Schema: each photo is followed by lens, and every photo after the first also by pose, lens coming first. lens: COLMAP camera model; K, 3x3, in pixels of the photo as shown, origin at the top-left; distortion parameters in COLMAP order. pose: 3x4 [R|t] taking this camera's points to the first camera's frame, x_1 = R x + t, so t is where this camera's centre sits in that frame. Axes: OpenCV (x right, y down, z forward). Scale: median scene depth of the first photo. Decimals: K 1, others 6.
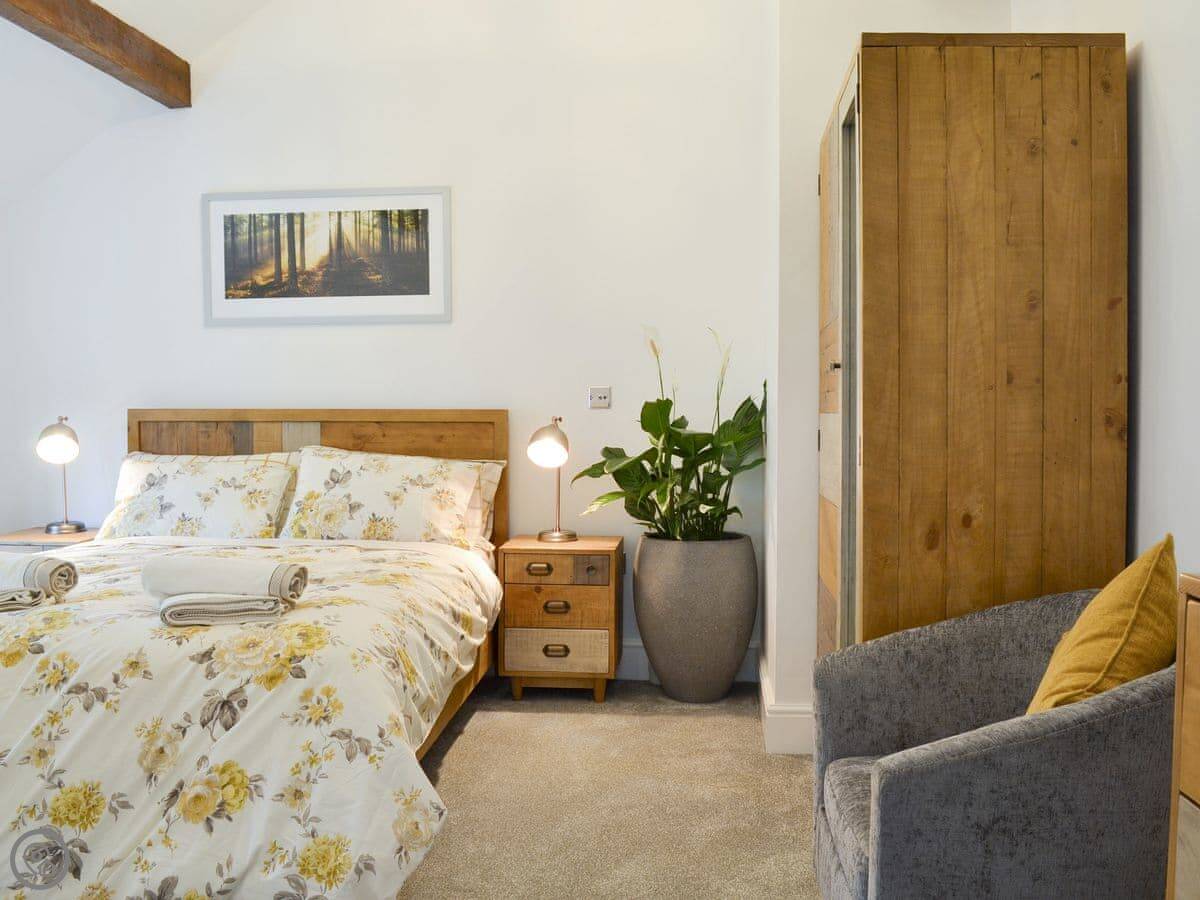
lens RADIAL K [[1104.6, 0, 573.1], [0, 1104.6, 464.1], [0, 0, 1]] dist [-0.057873, 0.002972]
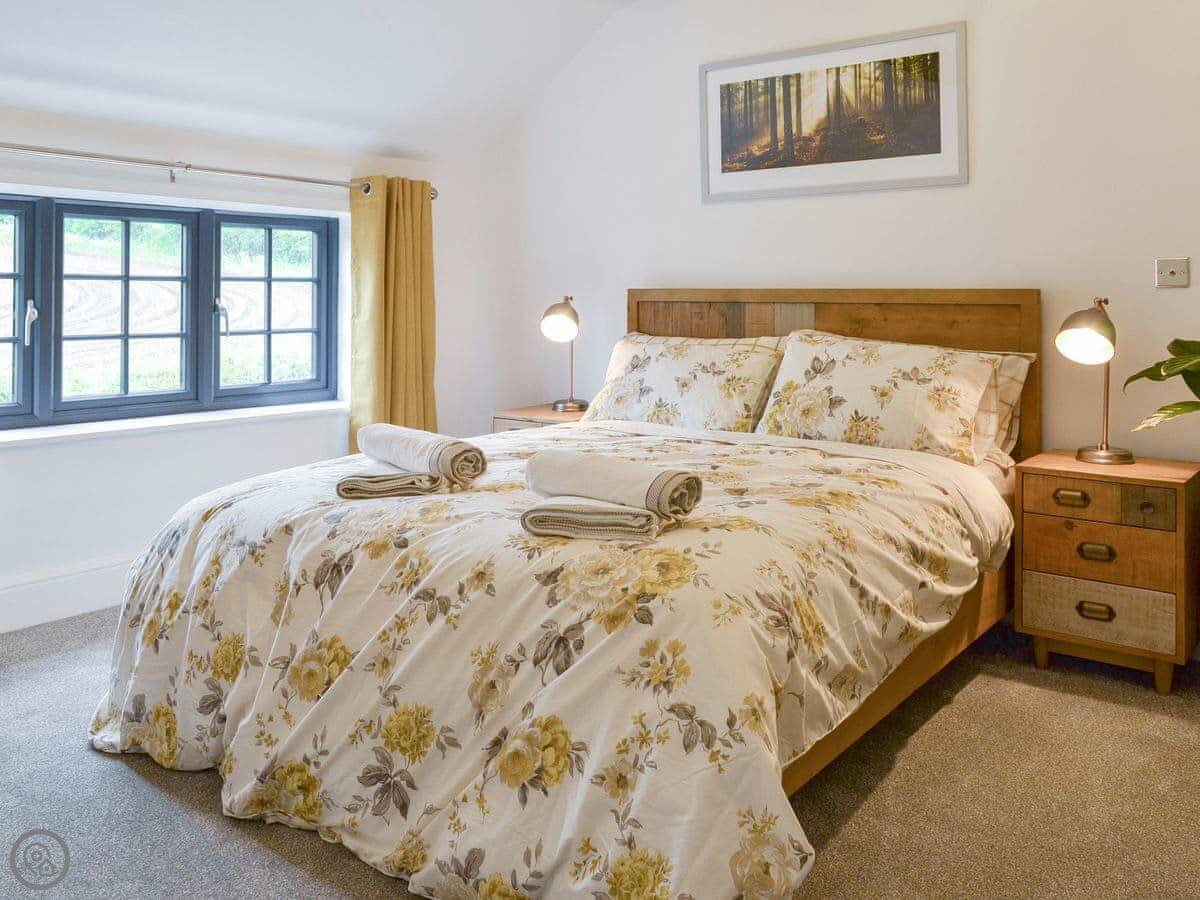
lens RADIAL K [[1021.5, 0, 600.2], [0, 1021.5, 285.3], [0, 0, 1]] dist [-0.000676, 0.002148]
pose [[0.841436, -0.004355, -0.540339, 0.078010], [-0.028483, 0.998220, -0.052400, -0.005000], [0.539606, 0.059481, 0.839814, 0.230057]]
